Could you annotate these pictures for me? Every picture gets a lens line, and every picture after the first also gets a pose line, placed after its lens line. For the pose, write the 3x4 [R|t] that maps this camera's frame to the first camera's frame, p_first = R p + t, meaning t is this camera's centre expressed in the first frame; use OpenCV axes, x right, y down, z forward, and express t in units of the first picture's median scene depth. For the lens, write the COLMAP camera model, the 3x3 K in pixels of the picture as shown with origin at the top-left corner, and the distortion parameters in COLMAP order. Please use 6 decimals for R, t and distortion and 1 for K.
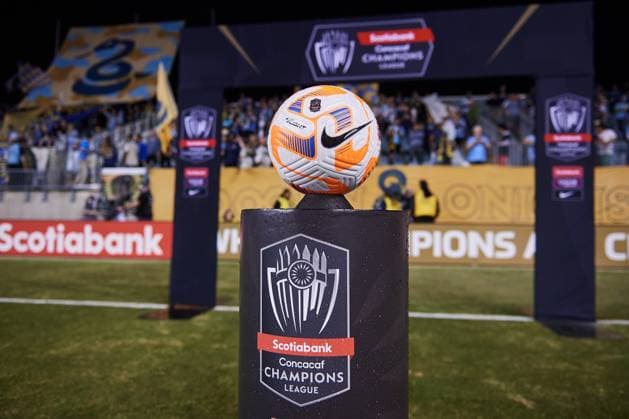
lens RADIAL K [[427.1, 0, 314.5], [0, 427.1, 209.5], [0, 0, 1]] dist [0.002465, 0.000998]
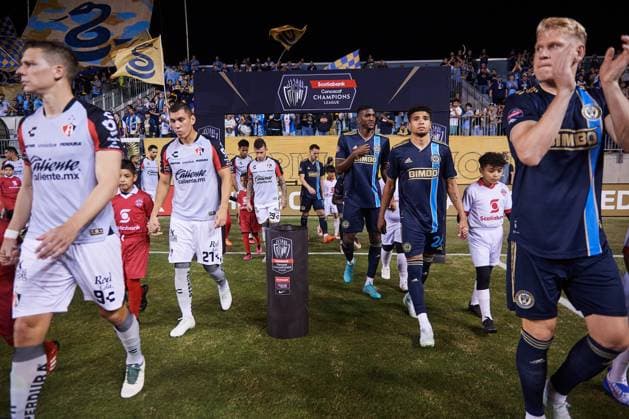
lens RADIAL K [[427.1, 0, 314.5], [0, 427.1, 209.5], [0, 0, 1]] dist [0.002465, 0.000998]
pose [[0.997686, -0.019553, 0.065114, 0.005792], [0.010776, 0.991124, 0.132504, -0.150824], [-0.067127, -0.131495, 0.989041, -0.631843]]
